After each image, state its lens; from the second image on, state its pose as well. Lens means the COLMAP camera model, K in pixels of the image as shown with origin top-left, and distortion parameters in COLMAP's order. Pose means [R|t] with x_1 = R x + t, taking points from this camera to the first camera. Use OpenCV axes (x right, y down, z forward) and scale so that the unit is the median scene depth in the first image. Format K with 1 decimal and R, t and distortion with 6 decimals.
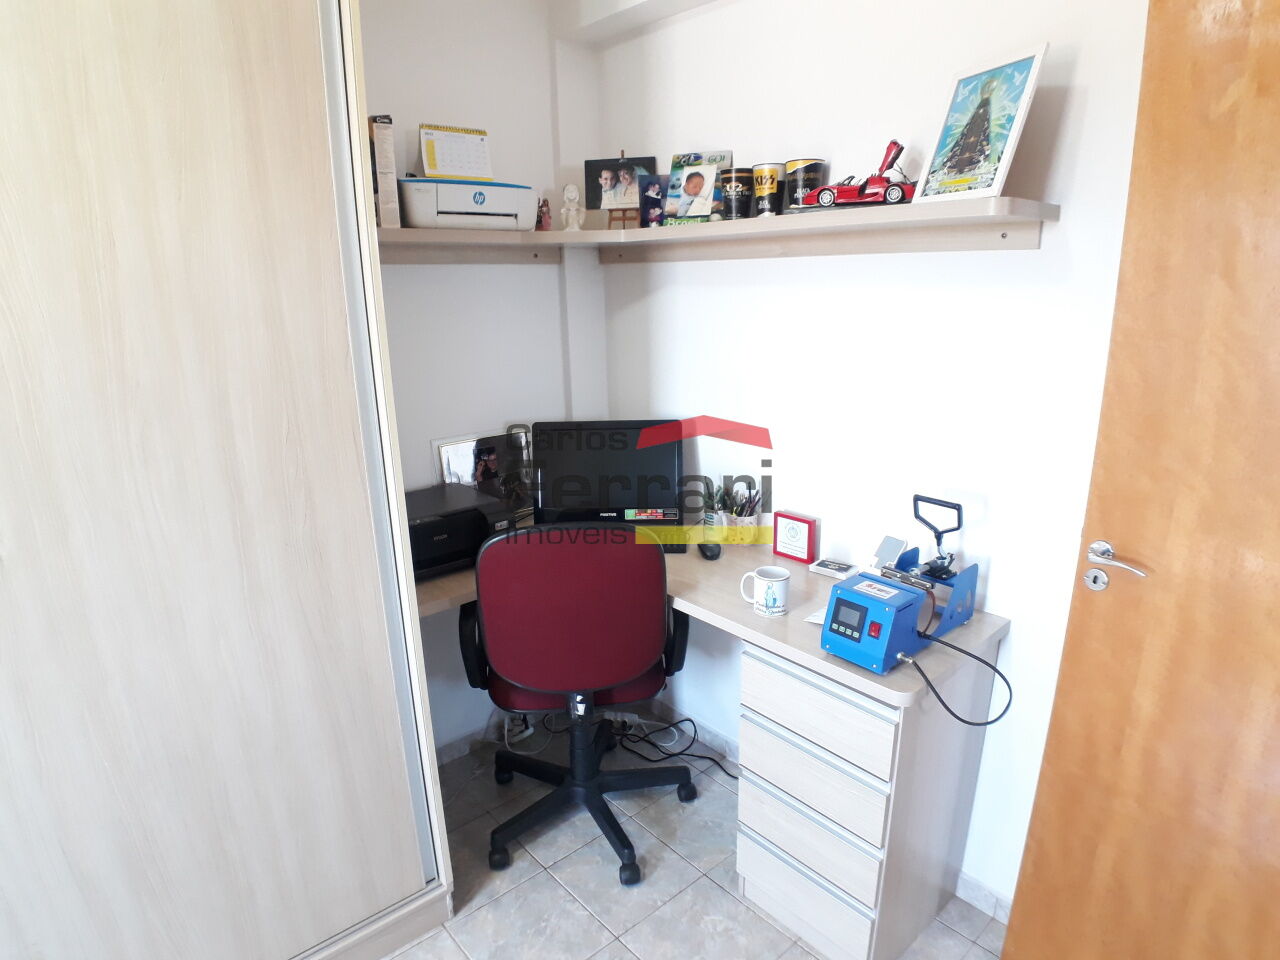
lens RADIAL K [[732.2, 0, 655.7], [0, 732.2, 483.9], [0, 0, 1]] dist [-0.089294, 0.014670]
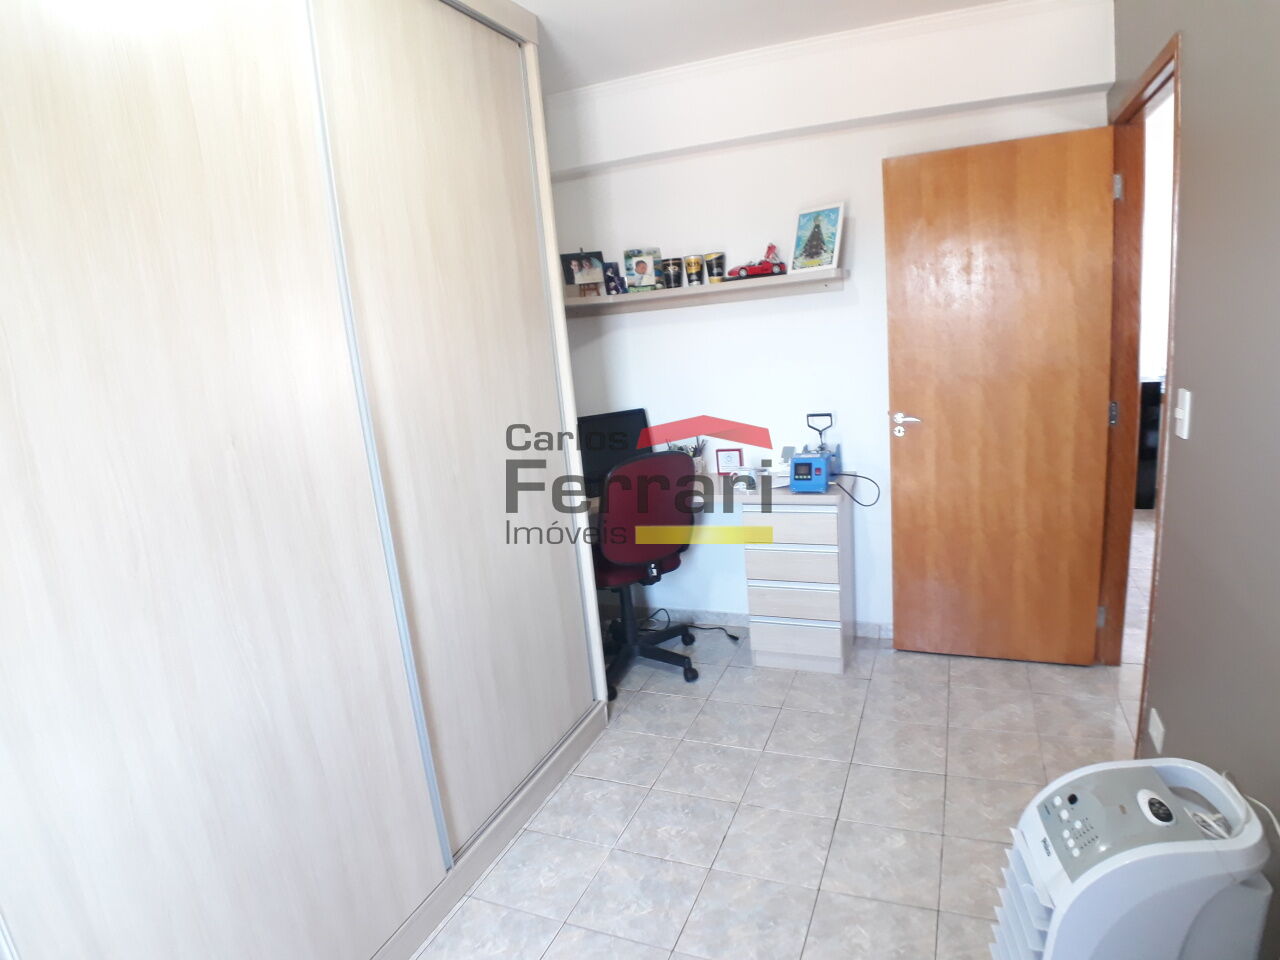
lens RADIAL K [[735.3, 0, 640.0], [0, 735.3, 480.0], [0, 0, 1]] dist [-0.035730, -0.004761]
pose [[0.897975, -0.150864, 0.413379, -0.814831], [0.190710, 0.980012, -0.056618, 0.194025], [-0.396575, 0.129677, 0.908797, -0.564650]]
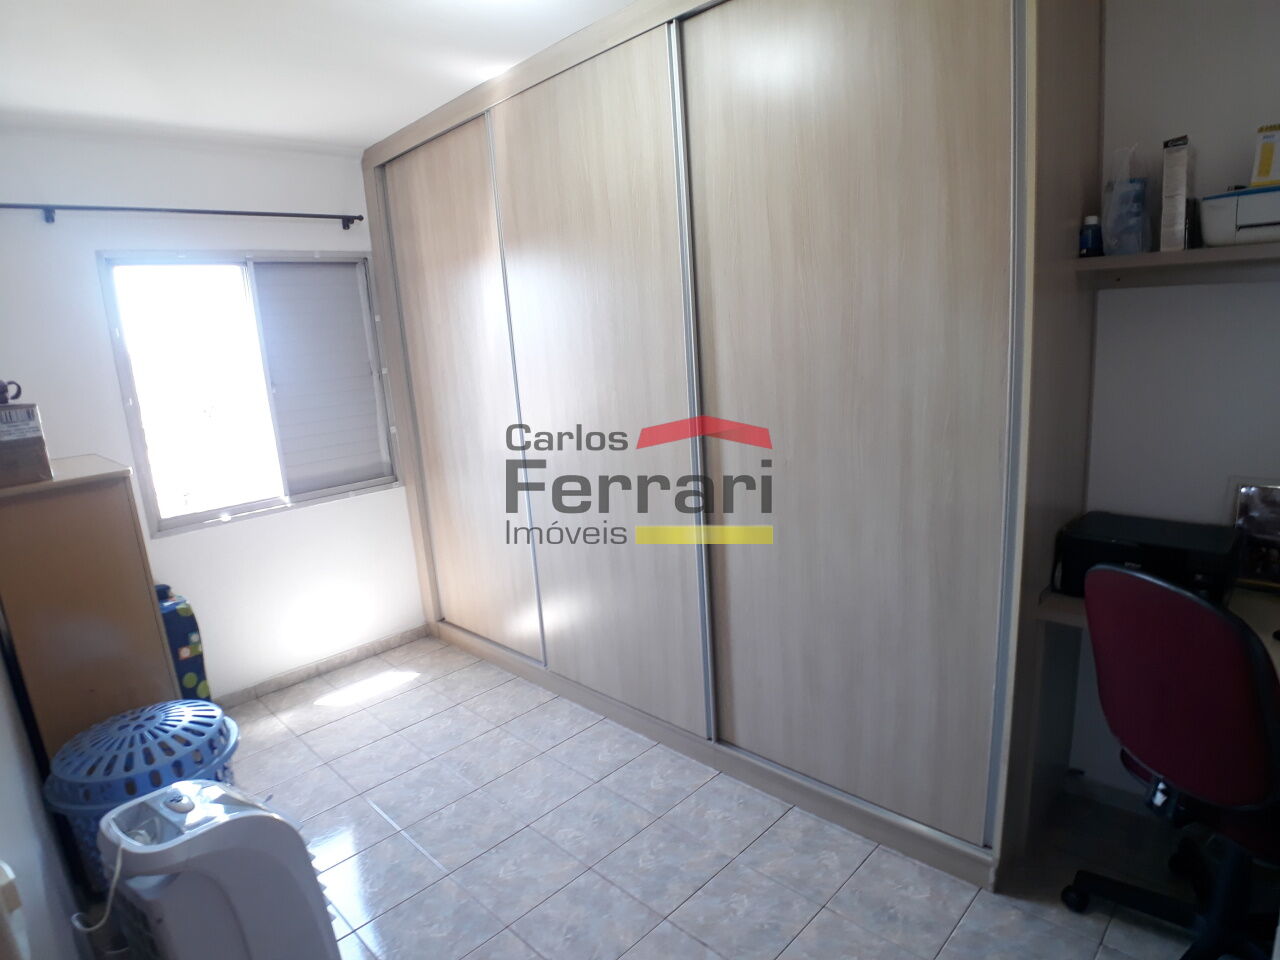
lens RADIAL K [[732.2, 0, 655.7], [0, 732.2, 483.9], [0, 0, 1]] dist [-0.089294, 0.014670]
pose [[0.094196, 0.216629, -0.971699, 0.567543], [-0.205439, 0.959261, 0.193941, -0.088205], [0.974126, 0.181356, 0.134862, 0.236463]]
